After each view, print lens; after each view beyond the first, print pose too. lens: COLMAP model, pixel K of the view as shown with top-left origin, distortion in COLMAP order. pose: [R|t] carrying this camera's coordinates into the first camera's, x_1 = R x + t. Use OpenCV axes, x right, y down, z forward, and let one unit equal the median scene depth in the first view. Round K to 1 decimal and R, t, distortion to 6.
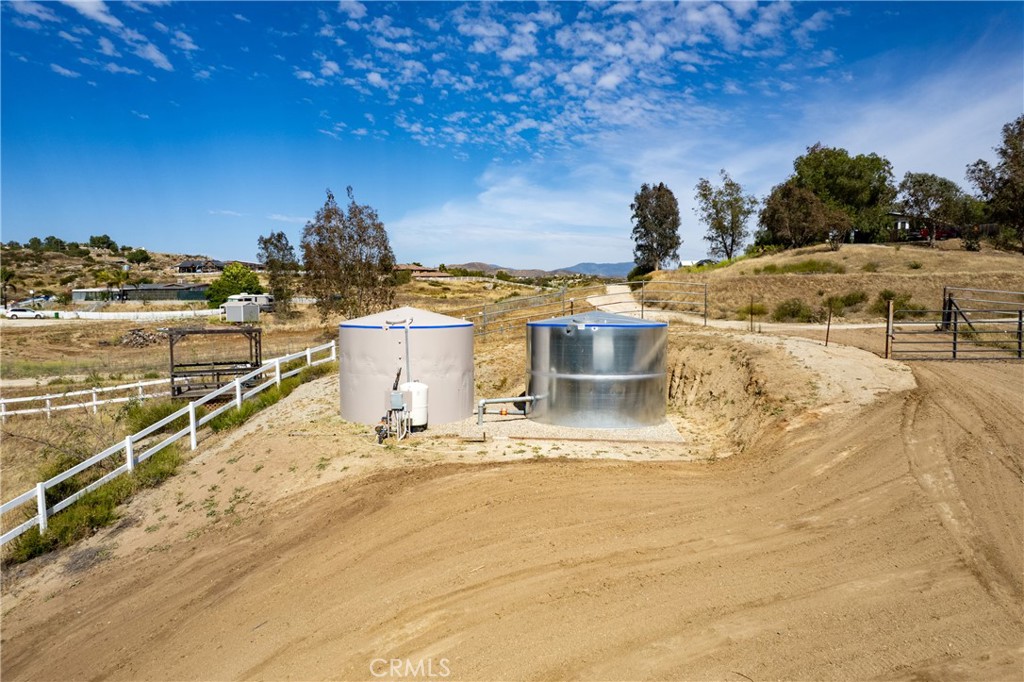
lens RADIAL K [[651.1, 0, 511.0], [0, 651.1, 355.3], [0, 0, 1]] dist [-0.069062, 0.063936]
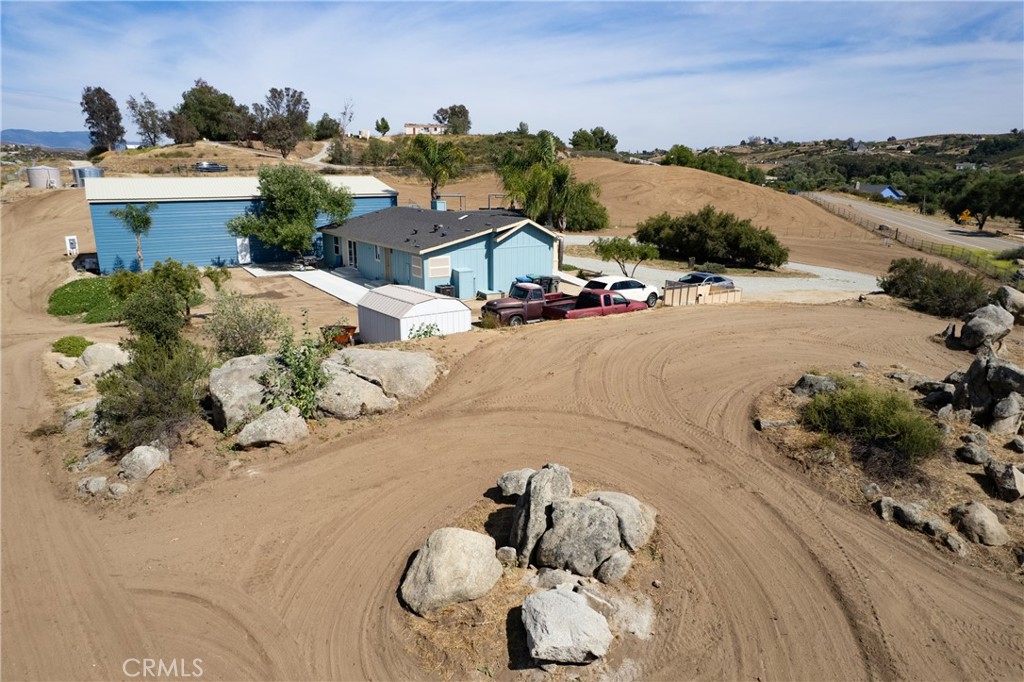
lens RADIAL K [[651.1, 0, 511.0], [0, 651.1, 355.3], [0, 0, 1]] dist [-0.069062, 0.063936]
pose [[0.732725, -0.177634, 0.656932, -0.192128], [0.054166, 0.977492, 0.203898, 0.102198], [-0.678365, -0.113818, 0.725855, -0.971966]]
